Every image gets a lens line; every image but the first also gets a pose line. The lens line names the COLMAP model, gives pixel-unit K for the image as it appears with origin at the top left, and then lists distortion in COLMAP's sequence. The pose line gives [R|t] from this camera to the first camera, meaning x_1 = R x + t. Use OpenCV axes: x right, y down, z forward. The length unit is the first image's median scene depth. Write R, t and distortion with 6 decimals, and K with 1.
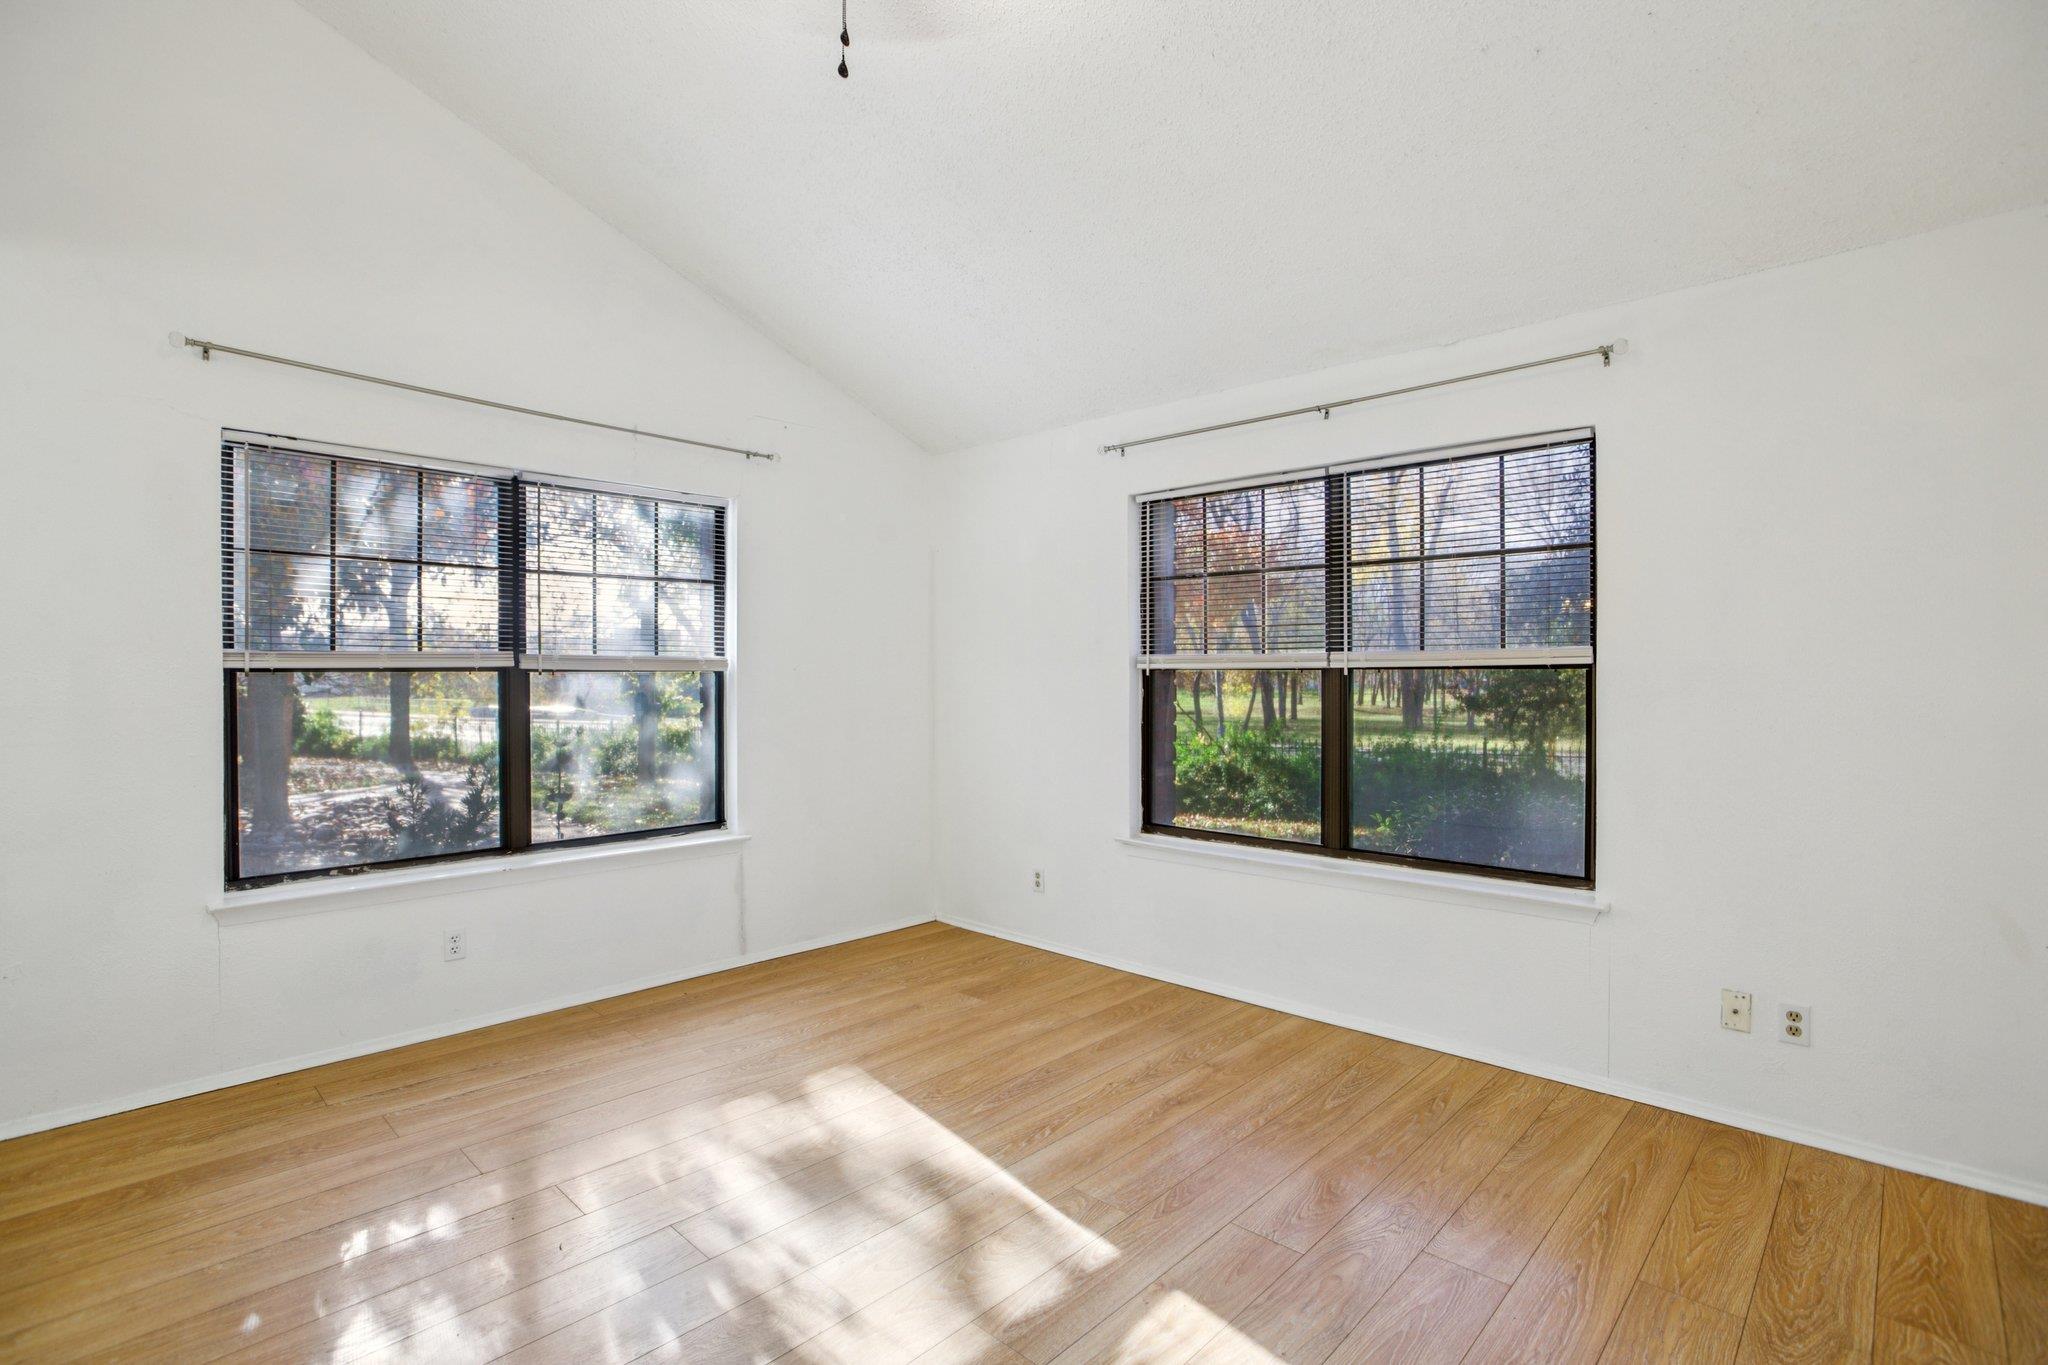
lens RADIAL K [[961.7, 0, 1021.9], [0, 961.7, 675.6], [0, 0, 1]] dist [-0.056158, 0.020387]
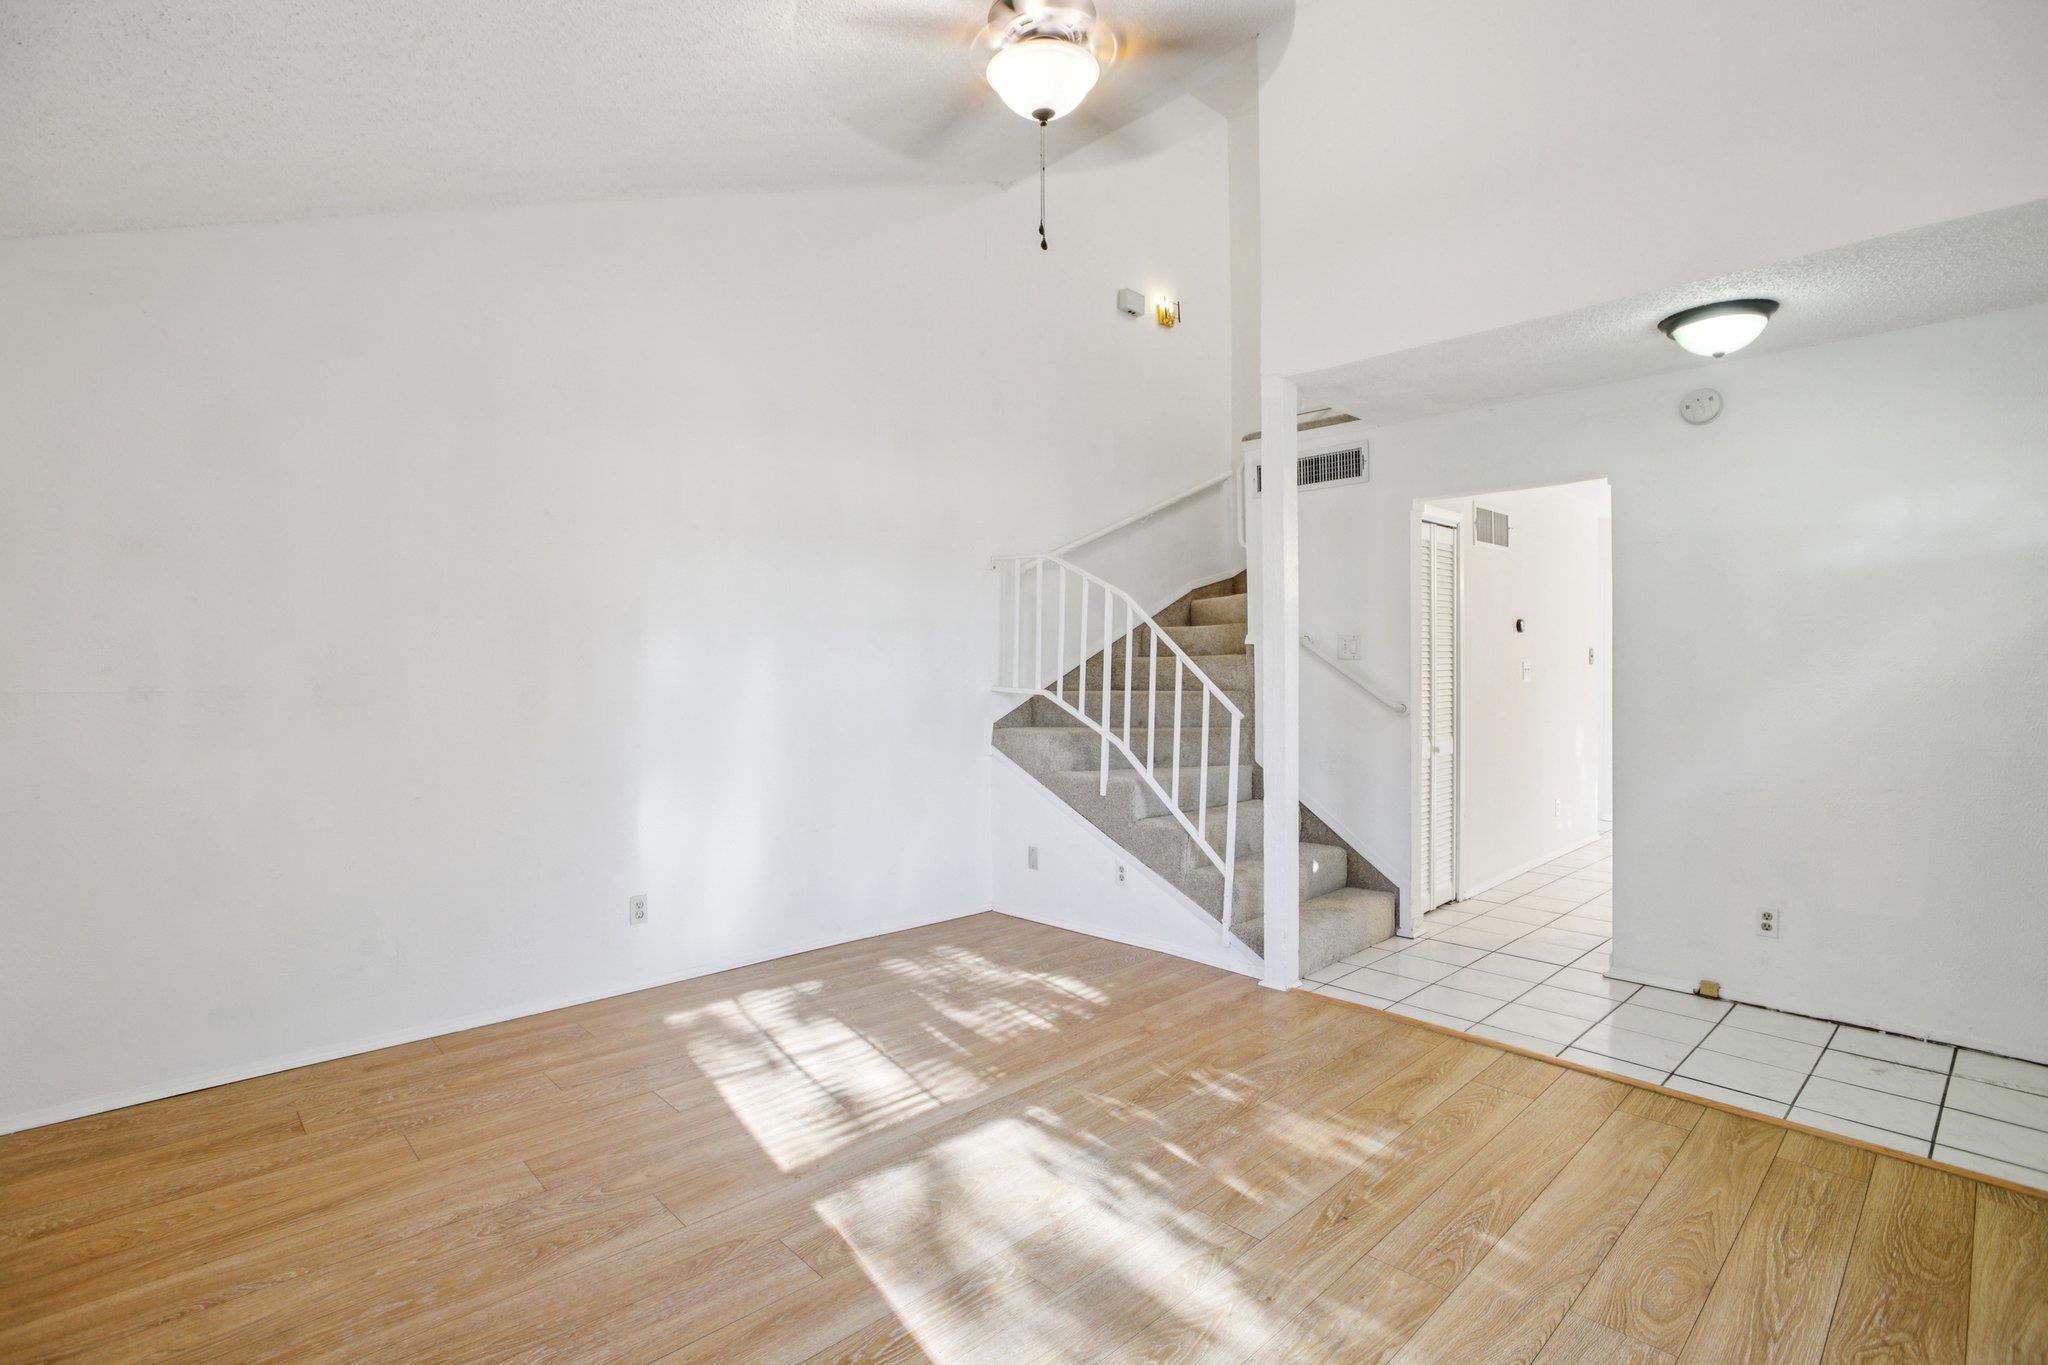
lens RADIAL K [[961.7, 0, 1021.9], [0, 961.7, 675.6], [0, 0, 1]] dist [-0.056158, 0.020387]
pose [[-0.998854, 0.003528, 0.047737, -0.126841], [0.004262, 0.999874, 0.015299, -0.005517], [-0.047677, 0.015485, -0.998743, 1.382723]]
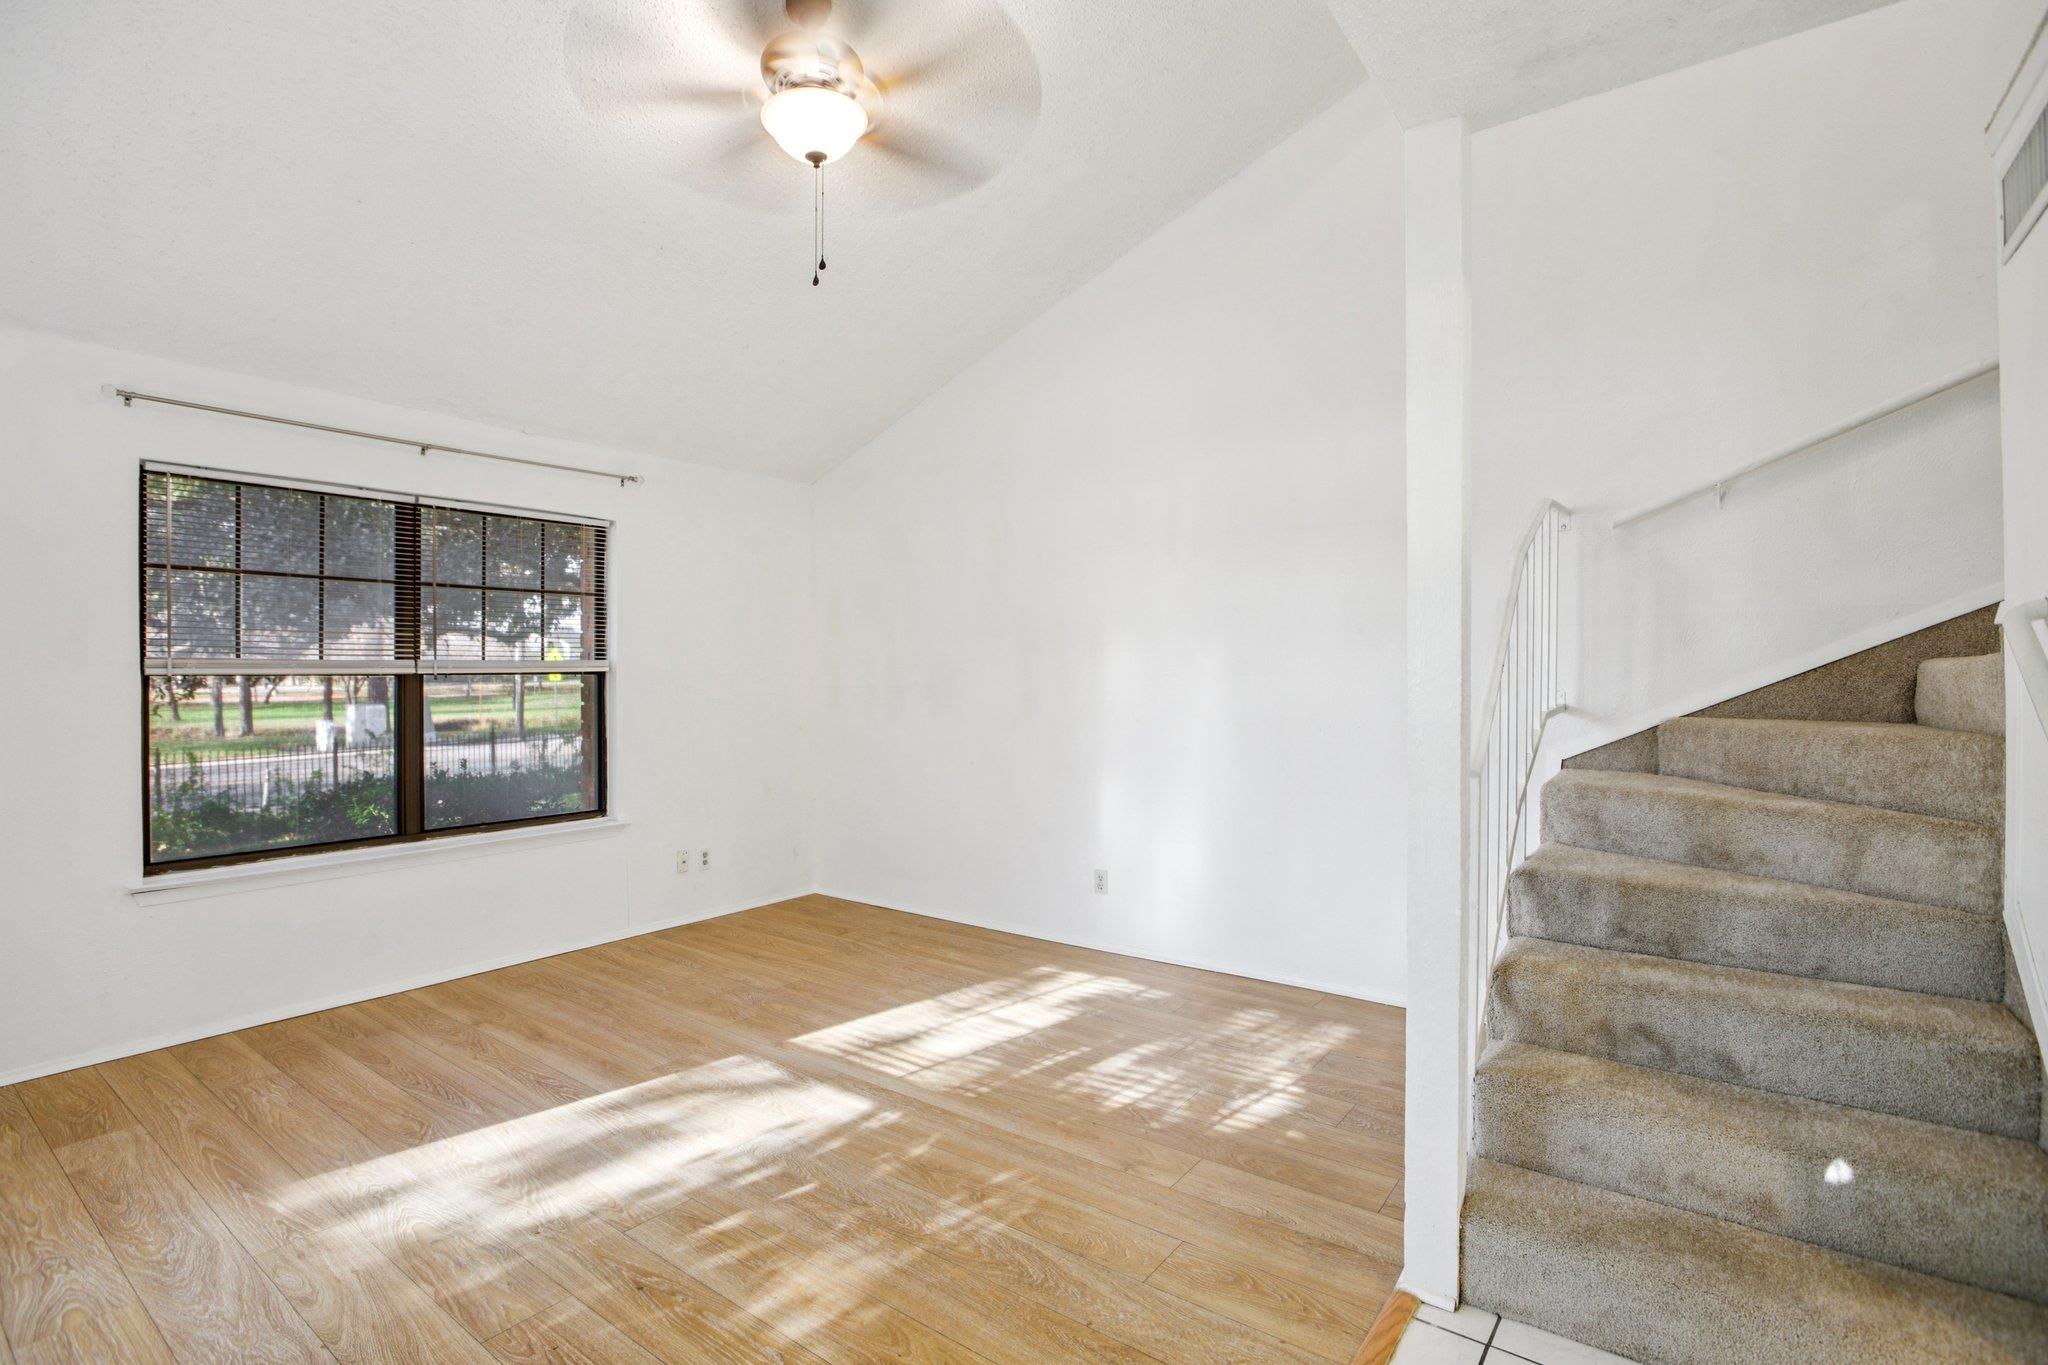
lens RADIAL K [[961.7, 0, 1021.9], [0, 961.7, 675.6], [0, 0, 1]] dist [-0.056158, 0.020387]
pose [[-0.129101, -0.000044, 0.991631, -0.997902], [0.007452, 0.999972, 0.001015, -0.001941], [-0.991603, 0.007521, -0.129097, 0.495499]]
